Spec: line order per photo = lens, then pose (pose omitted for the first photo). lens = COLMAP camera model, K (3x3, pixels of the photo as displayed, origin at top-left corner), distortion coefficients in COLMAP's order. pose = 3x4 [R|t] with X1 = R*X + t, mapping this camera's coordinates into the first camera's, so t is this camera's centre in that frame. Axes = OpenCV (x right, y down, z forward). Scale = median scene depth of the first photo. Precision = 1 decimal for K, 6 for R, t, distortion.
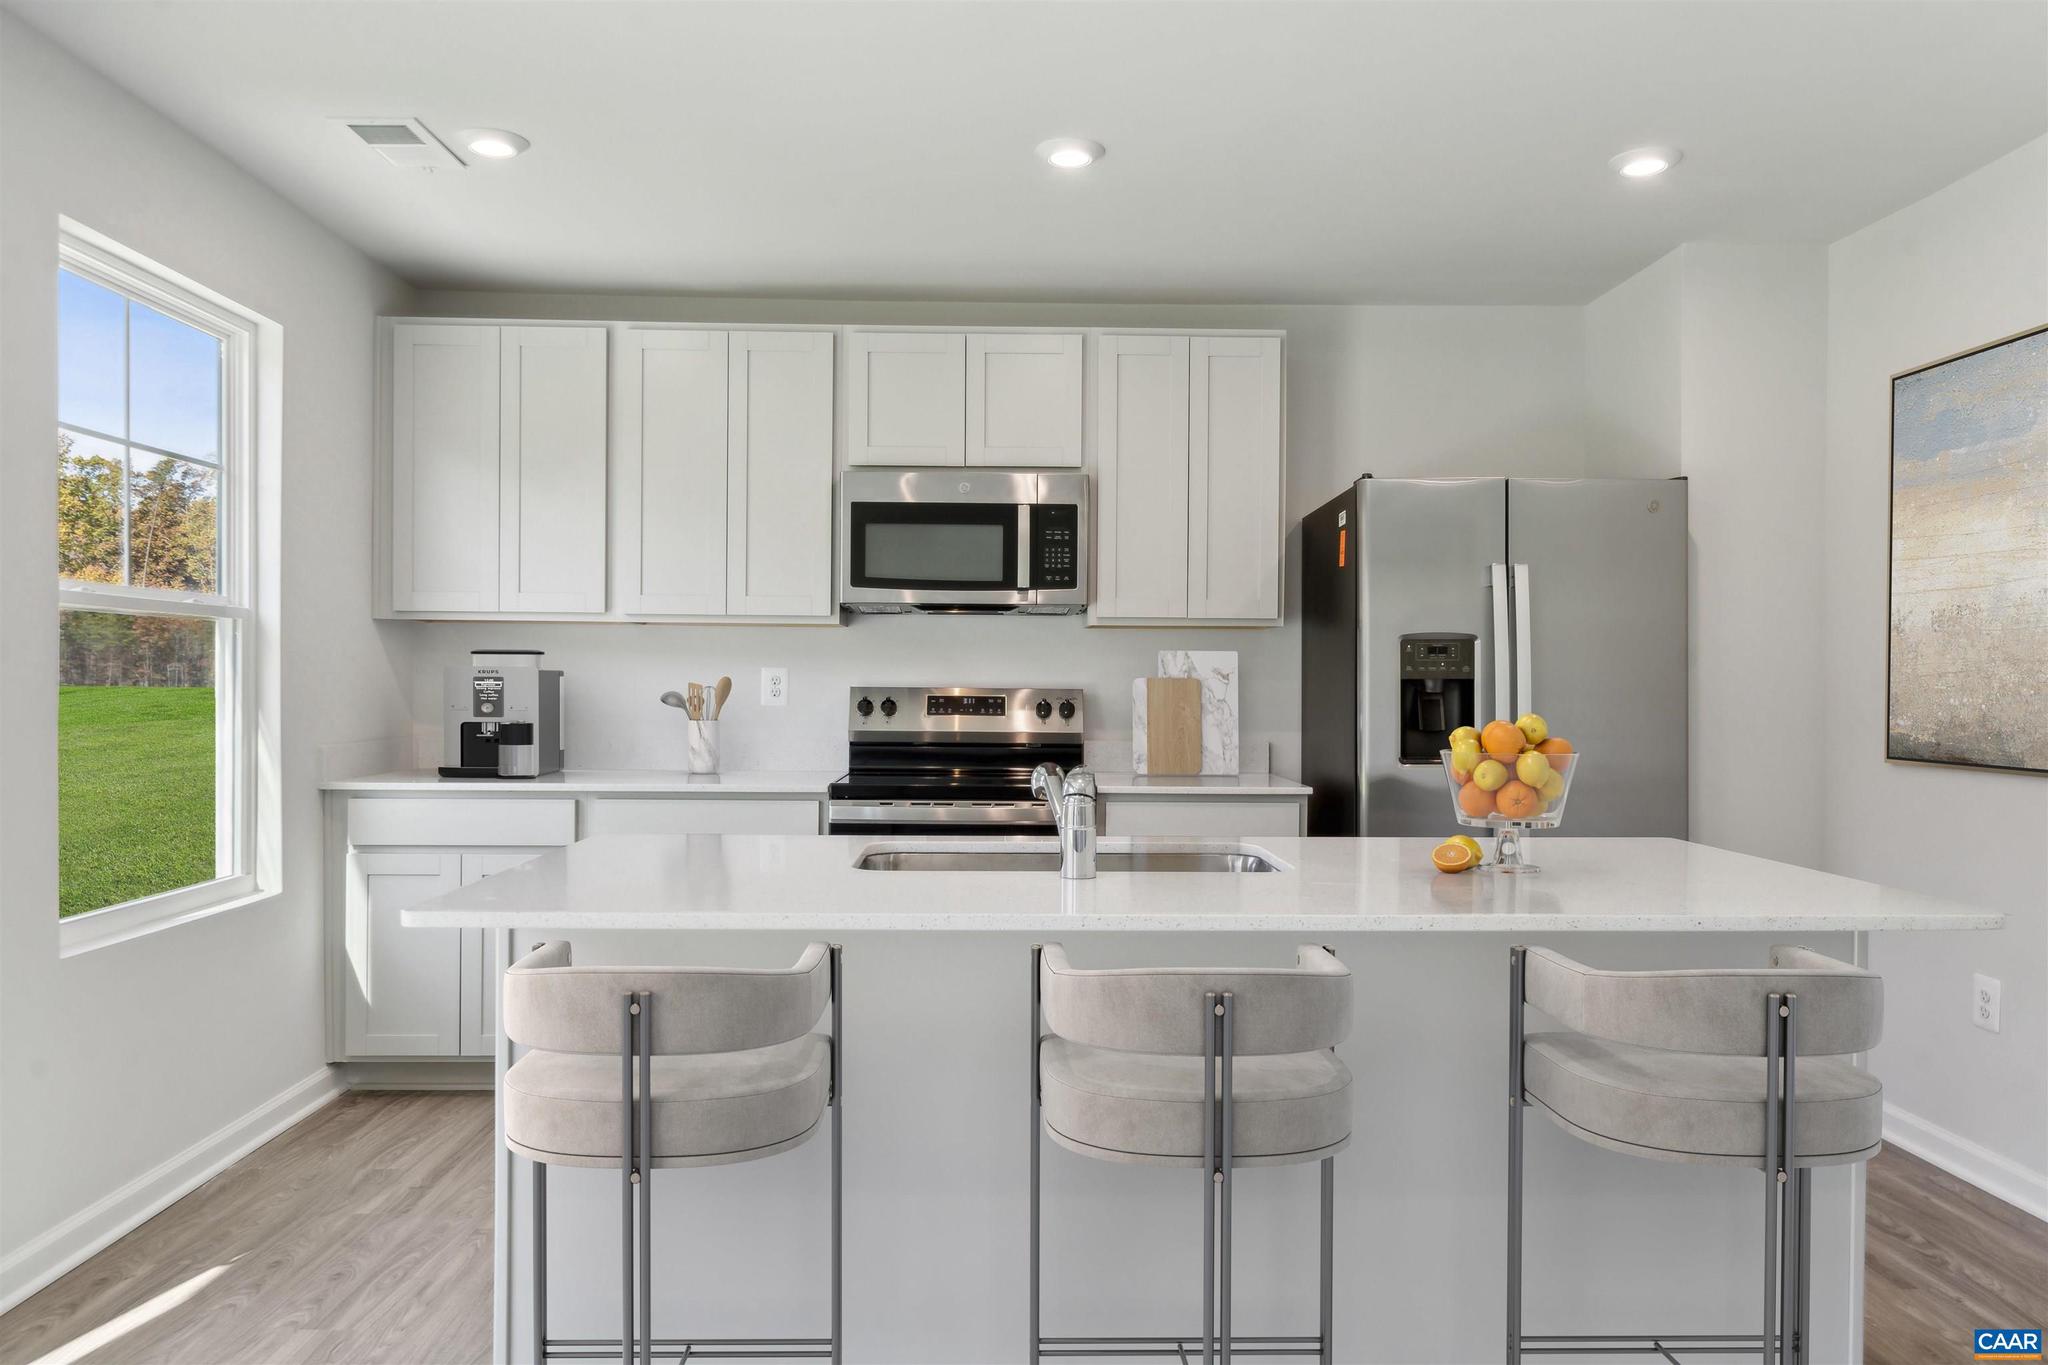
lens RADIAL K [[1448.7, 0, 1024.0], [0, 1448.7, 682.5], [0, 0, 1]] dist [0.001053, -0.000482]
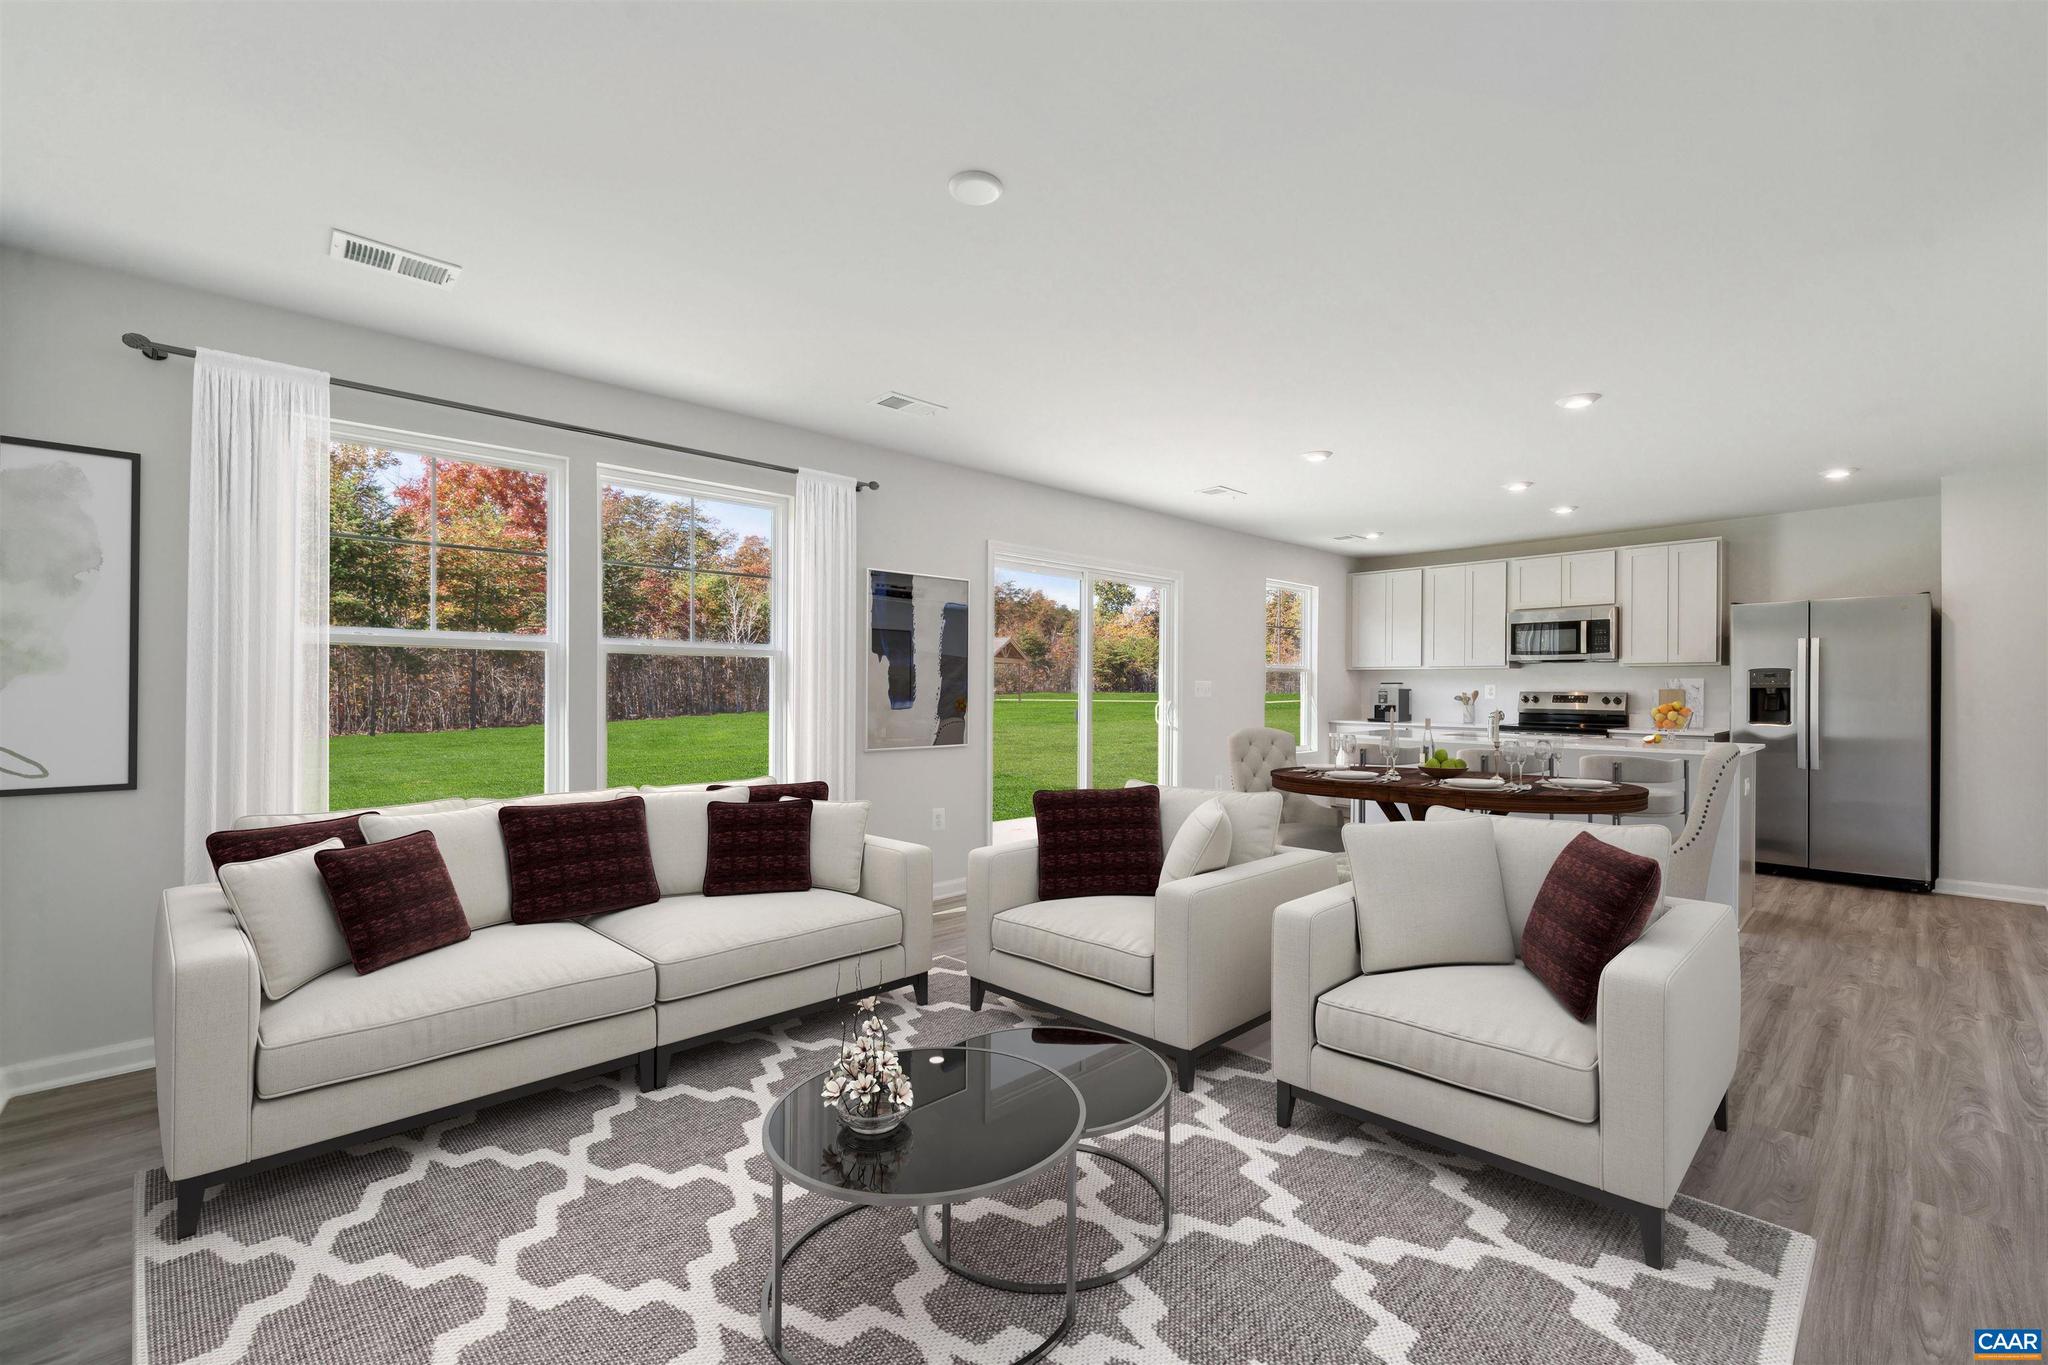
lens RADIAL K [[895.9, 0, 1024.0], [0, 895.9, 682.5], [0, 0, 1]] dist [0.000451, 0.000009]
pose [[0.689112, -0.008193, -0.724609, 0.465496], [-0.005617, 0.999846, -0.016646, 0.019388], [0.724633, 0.015541, 0.688960, -0.824212]]
